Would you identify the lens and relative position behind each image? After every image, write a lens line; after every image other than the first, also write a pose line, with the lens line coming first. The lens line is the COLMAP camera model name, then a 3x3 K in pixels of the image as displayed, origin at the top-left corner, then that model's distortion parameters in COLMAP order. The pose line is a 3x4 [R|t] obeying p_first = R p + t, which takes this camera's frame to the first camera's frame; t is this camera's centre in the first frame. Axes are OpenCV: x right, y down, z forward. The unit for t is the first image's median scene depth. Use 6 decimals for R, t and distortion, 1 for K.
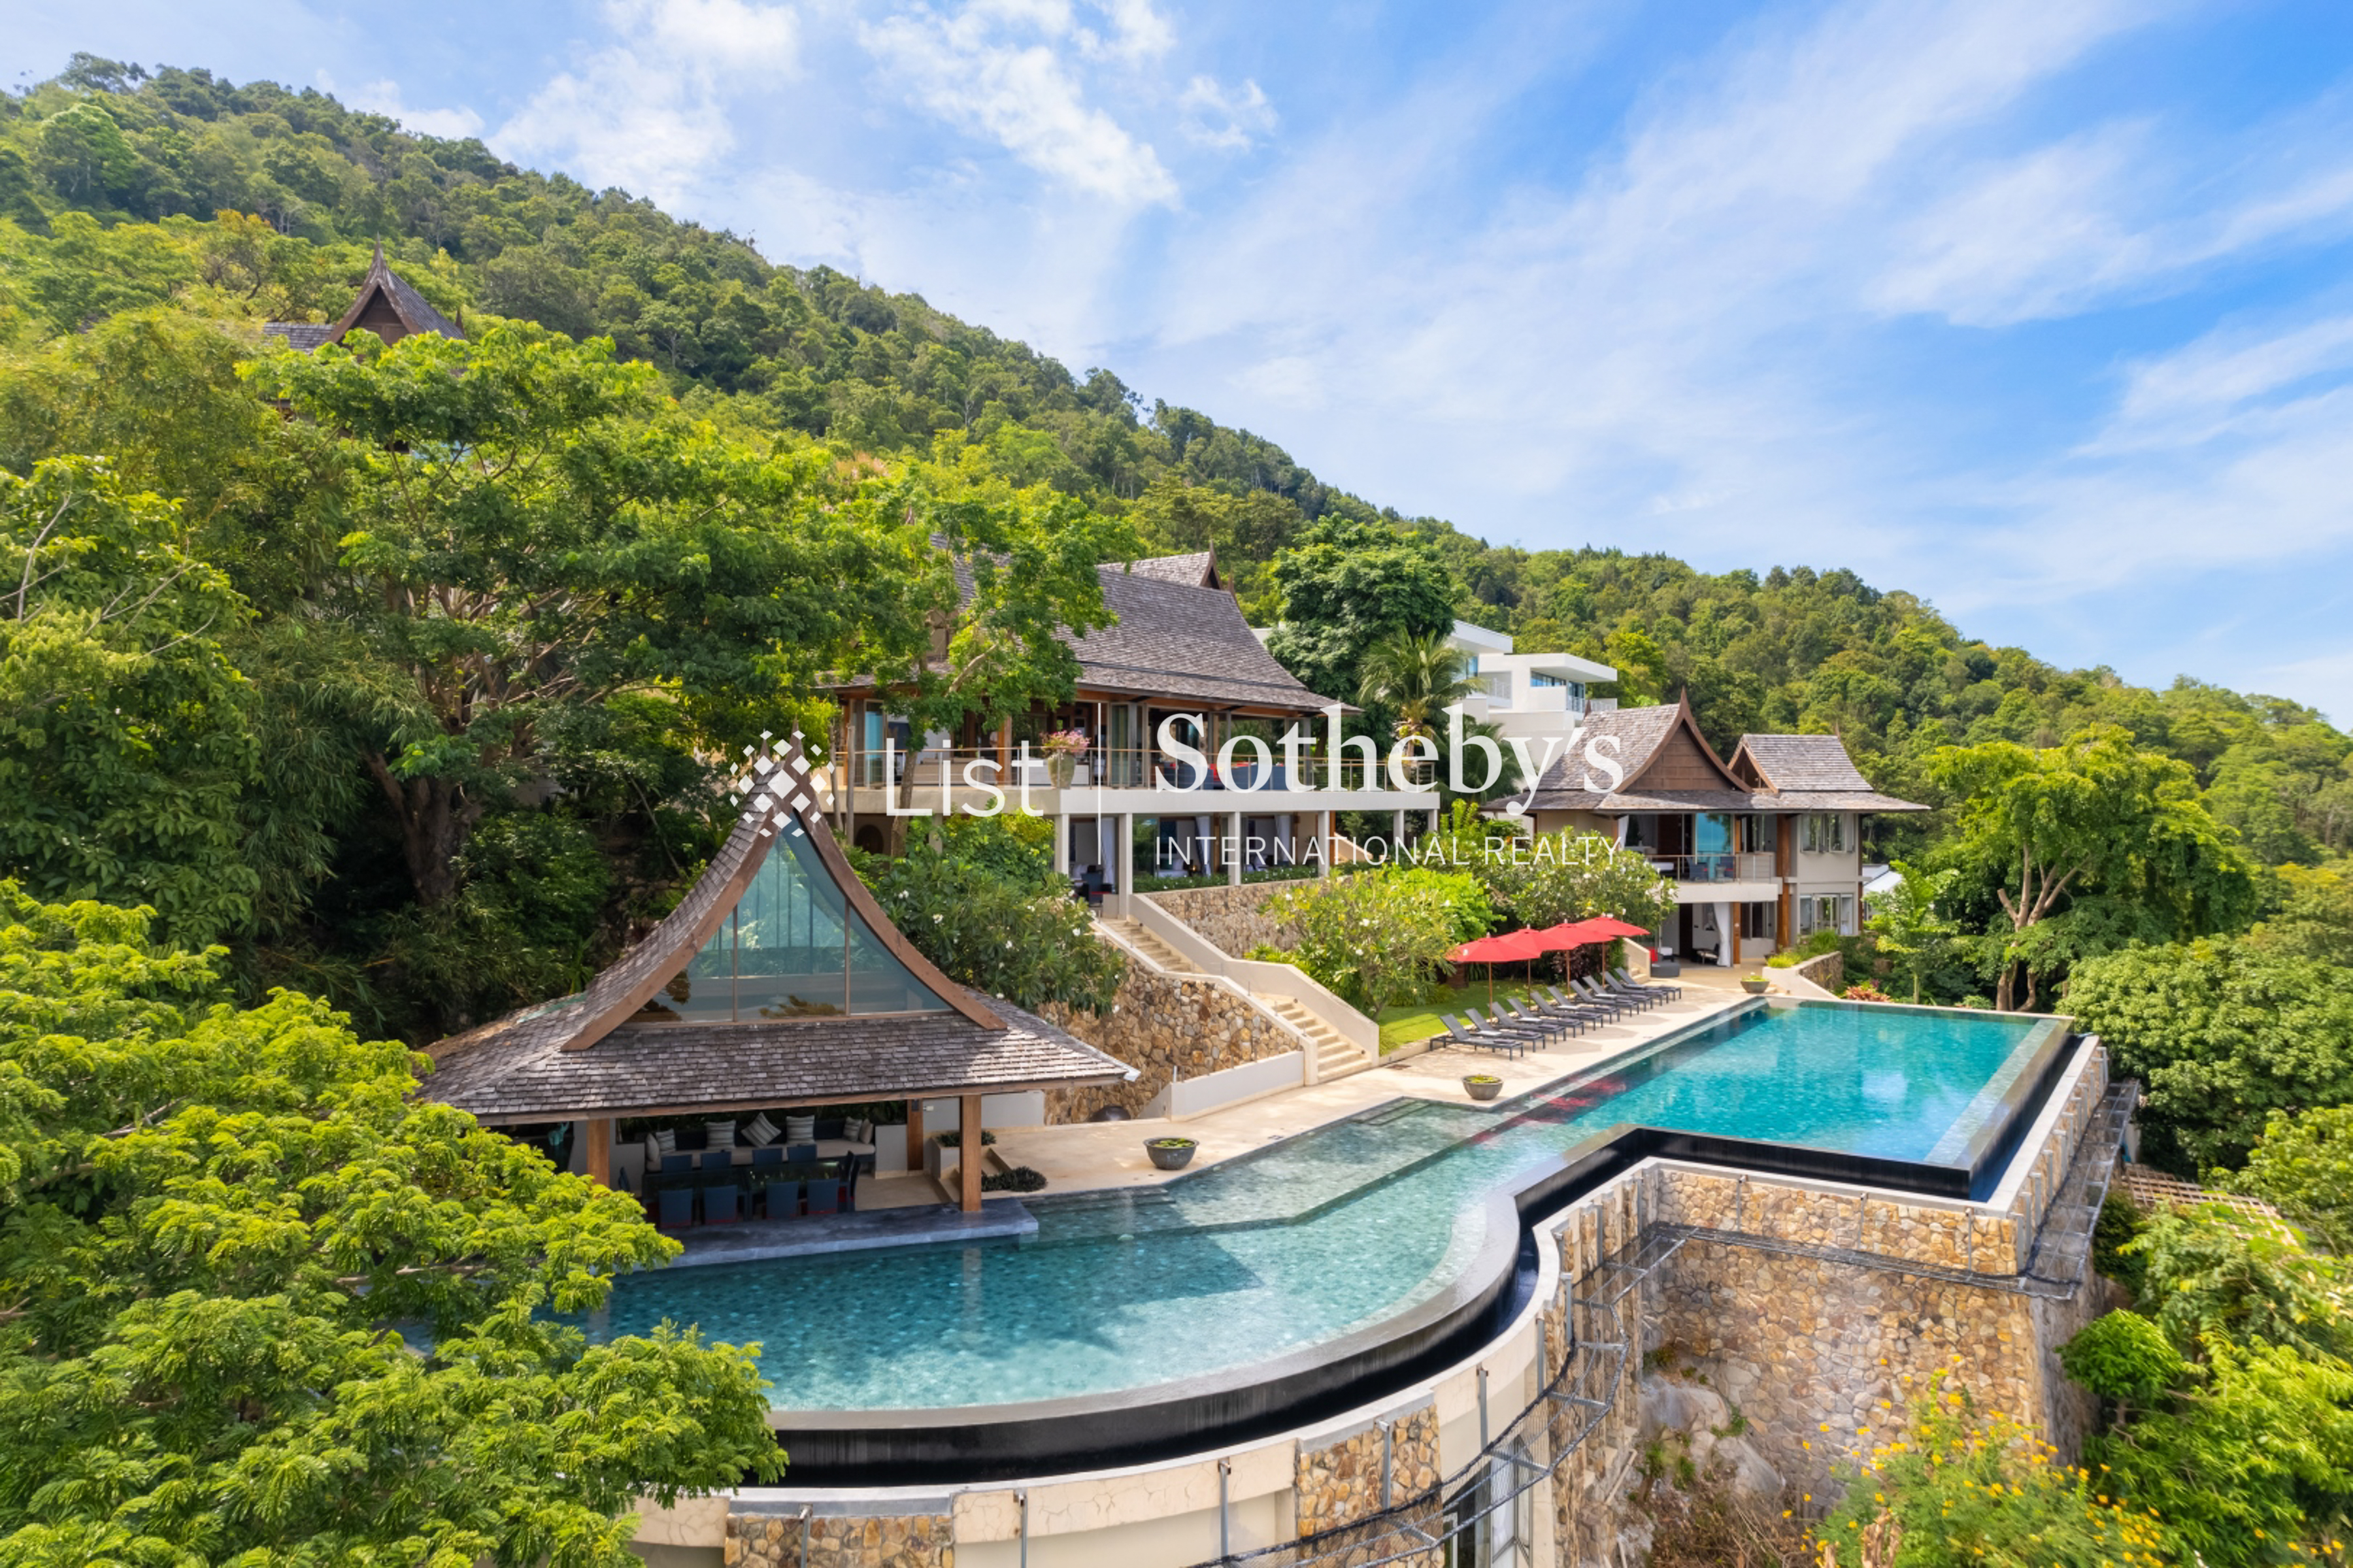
lens RADIAL K [[1509.0, 0, 1176.5], [0, 1509.0, 784.0], [0, 0, 1]] dist [-0.048188, 0.074252]
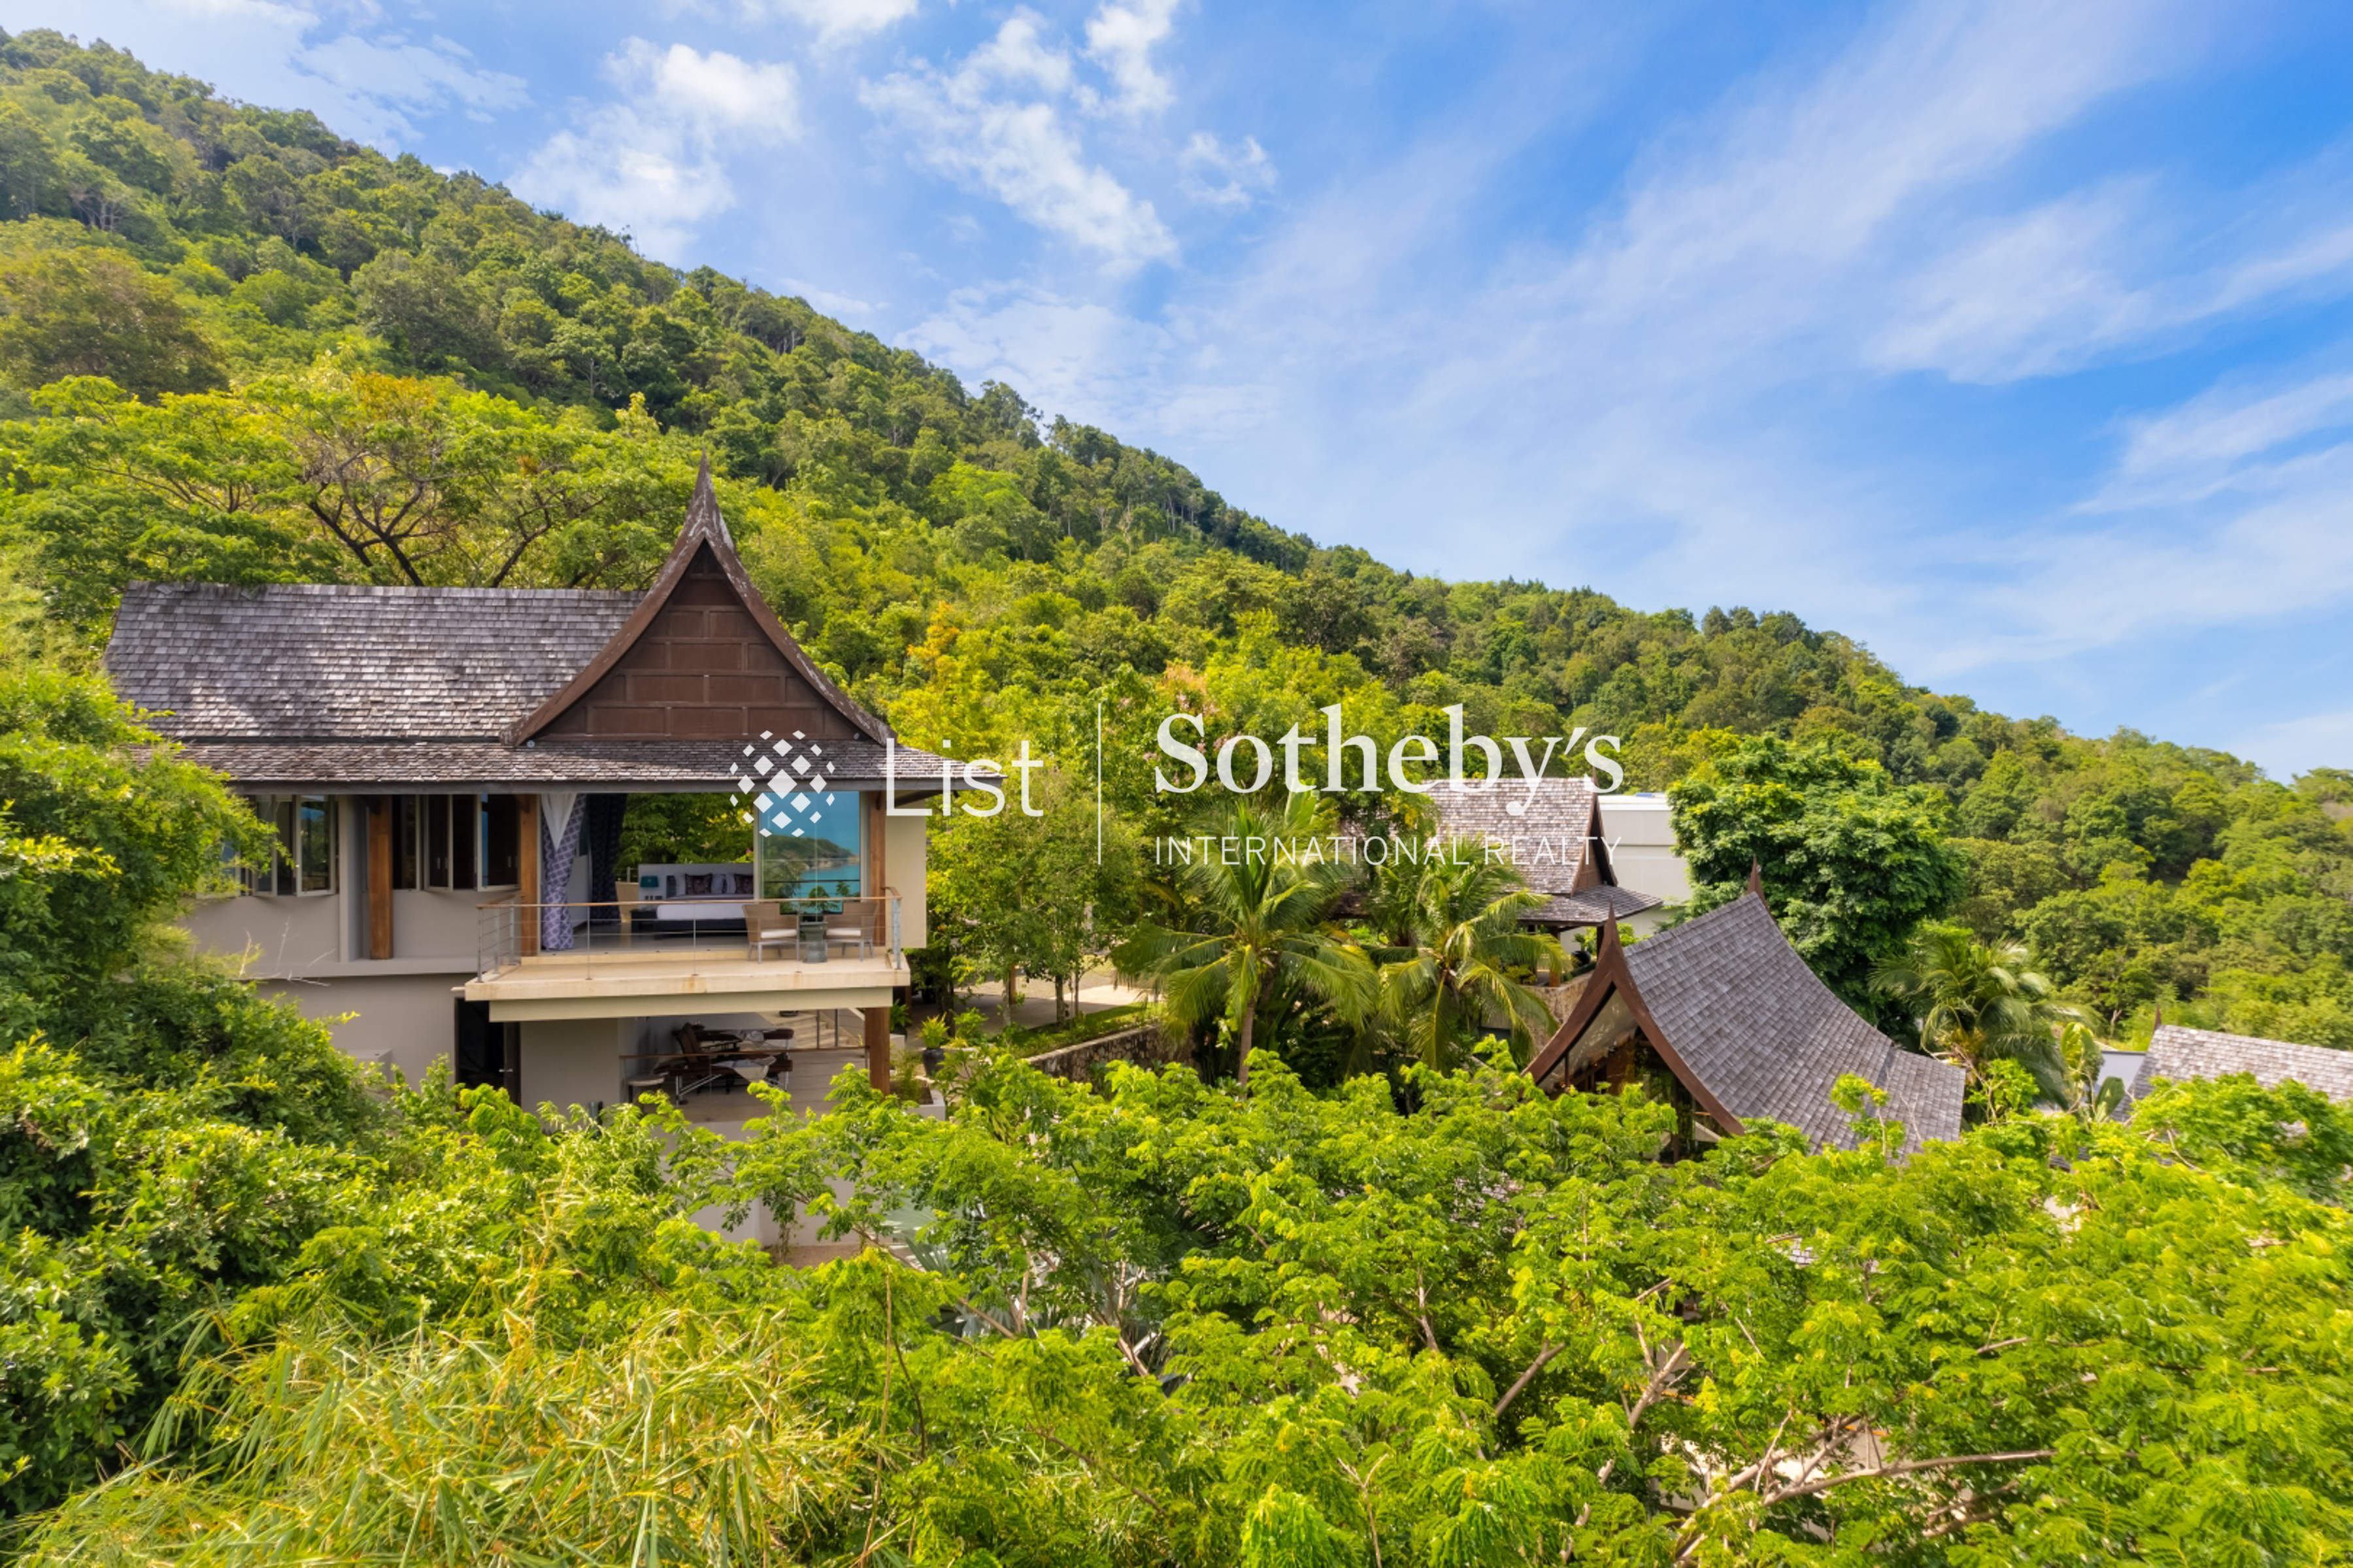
lens RADIAL K [[1509.0, 0, 1176.5], [0, 1509.0, 784.0], [0, 0, 1]] dist [-0.048188, 0.074252]
pose [[0.993746, -0.005697, 0.111521, -0.091718], [0.005295, 0.999978, 0.003907, -0.053033], [-0.111541, -0.003292, 0.993754, 0.094122]]
